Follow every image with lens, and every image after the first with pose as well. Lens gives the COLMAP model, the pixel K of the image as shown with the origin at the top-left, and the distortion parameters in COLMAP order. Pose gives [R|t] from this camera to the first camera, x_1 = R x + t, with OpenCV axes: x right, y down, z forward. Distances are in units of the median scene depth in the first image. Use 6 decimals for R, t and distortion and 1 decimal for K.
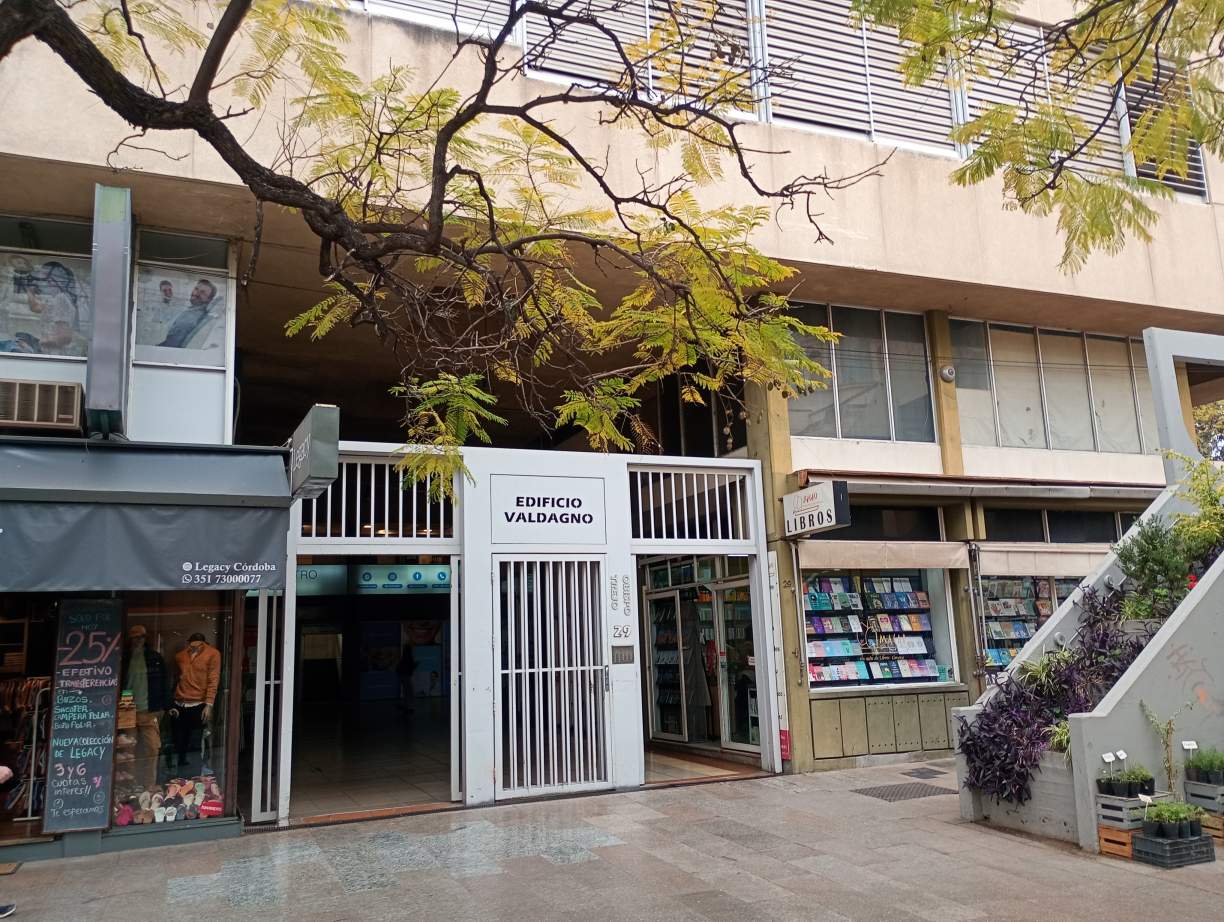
lens RADIAL K [[995.2, 0, 616.8], [0, 995.2, 466.9], [0, 0, 1]] dist [0.063062, -0.032648]
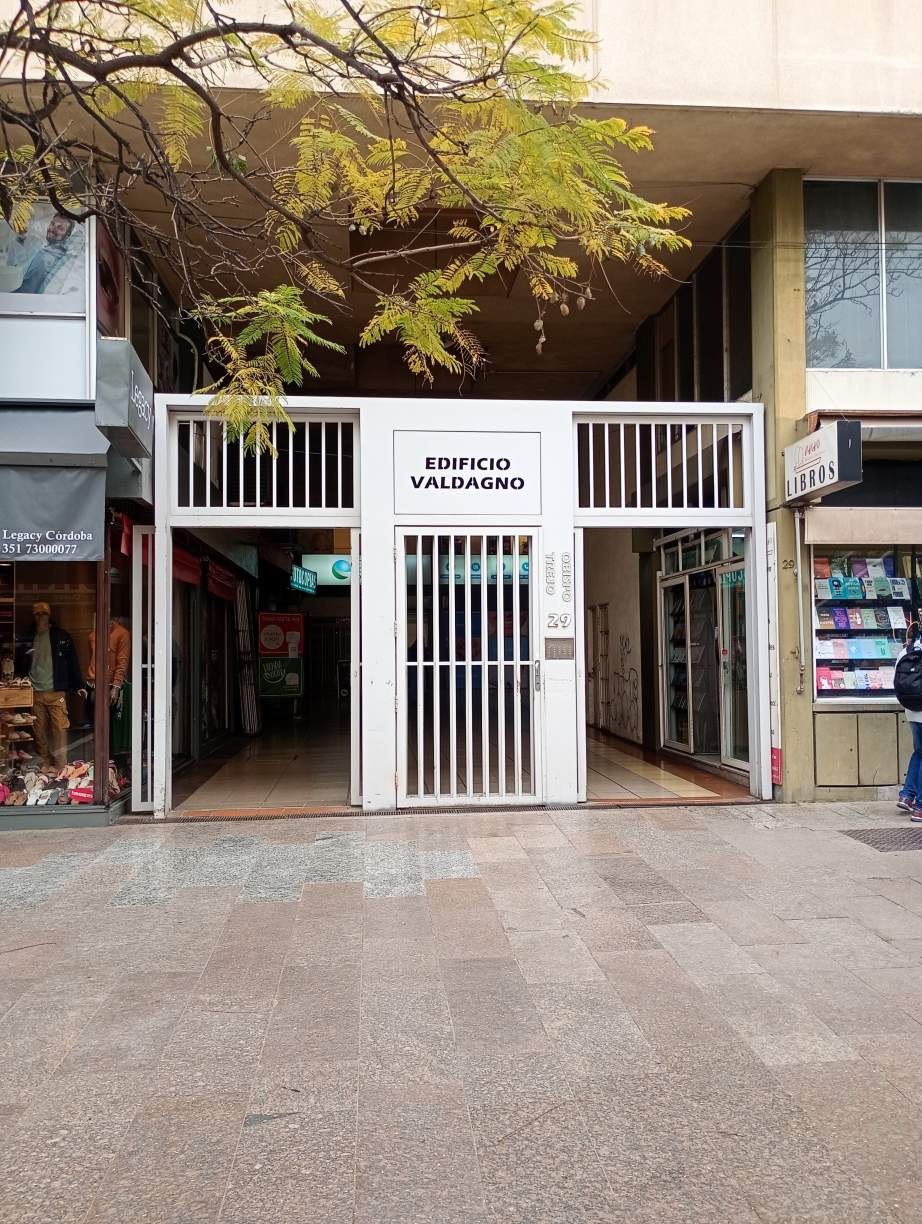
lens RADIAL K [[995.2, 0, 457.0], [0, 995.2, 603.9], [0, 0, 1]] dist [0.063062, -0.032648]
pose [[0.953269, 0.013829, -0.301808, 0.171859], [0.028765, 0.990259, 0.136231, 0.037645], [0.300752, -0.138546, 0.943585, 0.205095]]
